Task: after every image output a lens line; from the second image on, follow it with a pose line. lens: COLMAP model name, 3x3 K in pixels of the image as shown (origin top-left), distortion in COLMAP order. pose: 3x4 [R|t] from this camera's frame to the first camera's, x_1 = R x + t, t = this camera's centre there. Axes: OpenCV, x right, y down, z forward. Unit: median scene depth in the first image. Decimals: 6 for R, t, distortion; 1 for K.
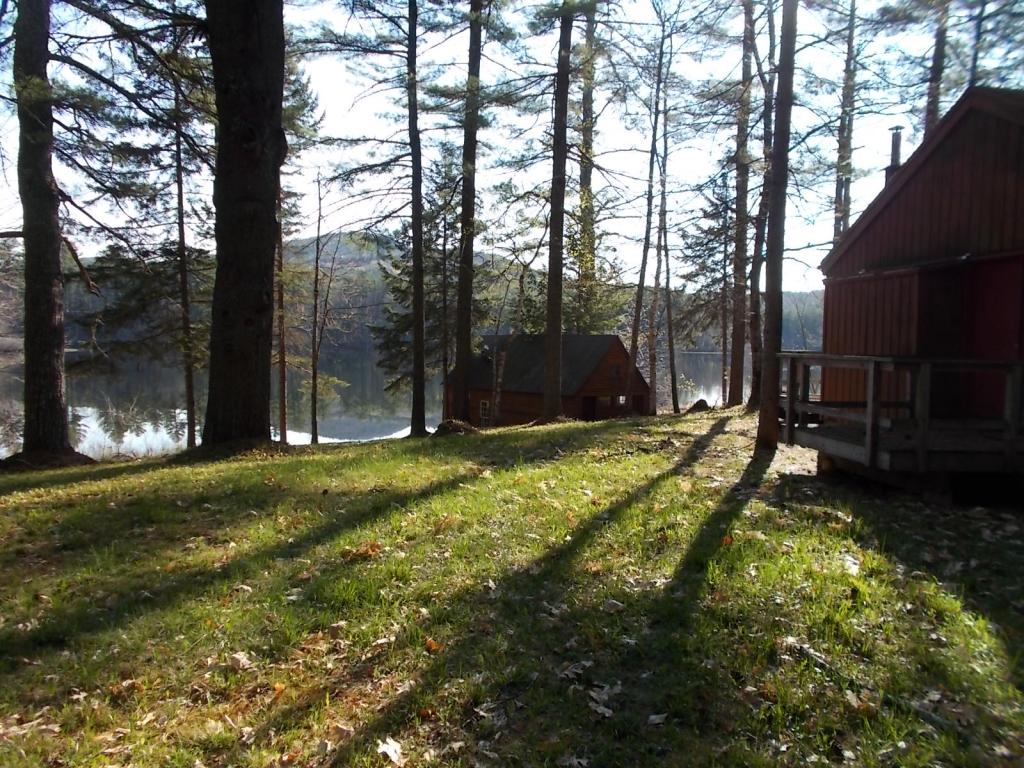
lens RADIAL K [[799.3, 0, 512.0], [0, 799.3, 382.0], [0, 0, 1]] dist [-0.005357, 0.004545]
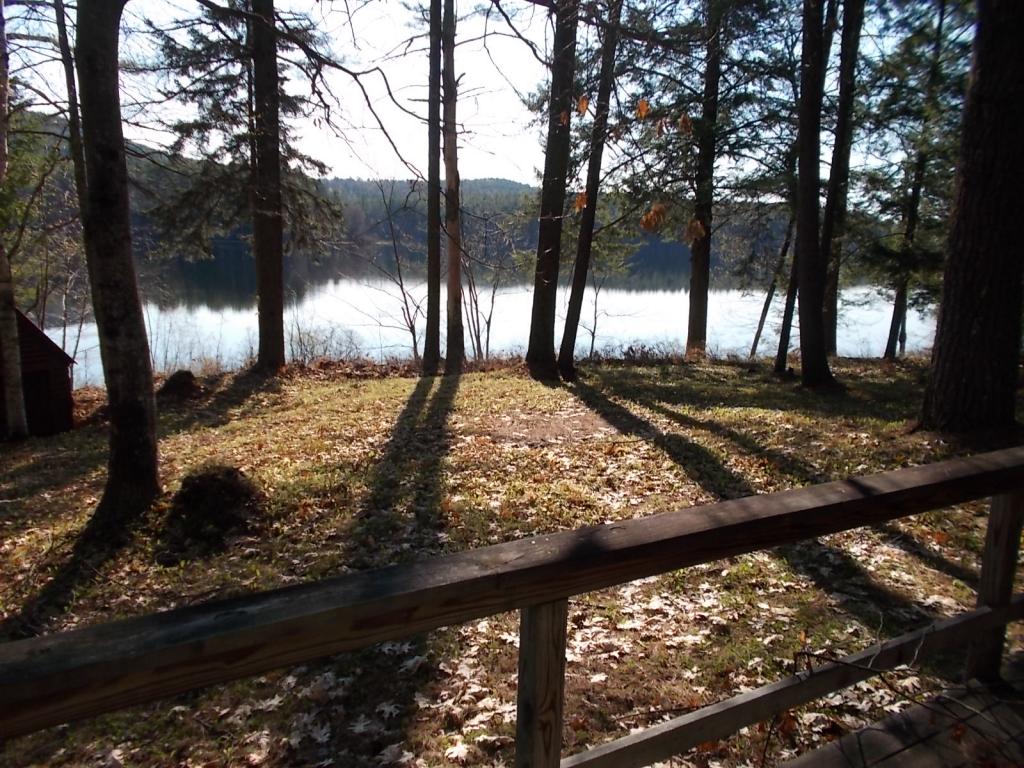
lens RADIAL K [[799.3, 0, 512.1], [0, 799.3, 388.5], [0, 0, 1]] dist [-0.005357, 0.004545]
pose [[0.949011, -0.045232, 0.311981, 0.268237], [0.000914, 0.990043, 0.140759, -0.032295], [-0.315241, -0.133297, 0.939604, 0.402456]]
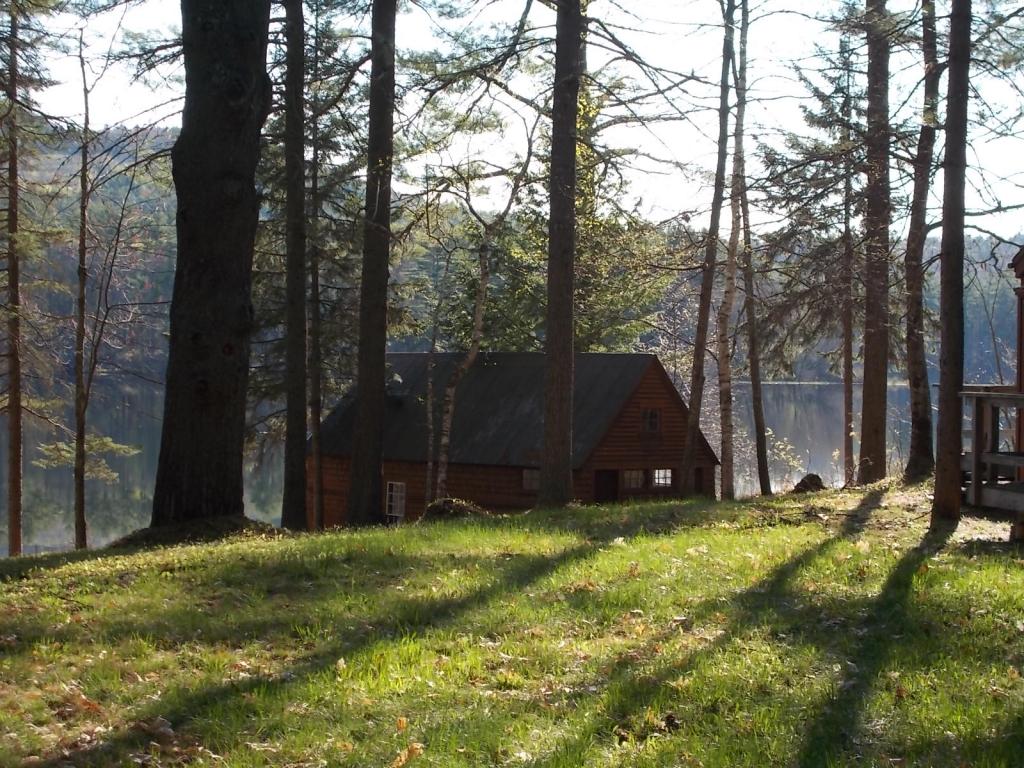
lens RADIAL K [[1974.3, 0, 512.2], [0, 1974.3, 384.6], [0, 0, 1]] dist [0.016471, 0.000000]
pose [[0.994315, -0.003972, 0.106409, -0.087261], [0.007795, 0.999338, -0.035537, 0.006190], [-0.106197, 0.036164, 0.993687, -0.247430]]
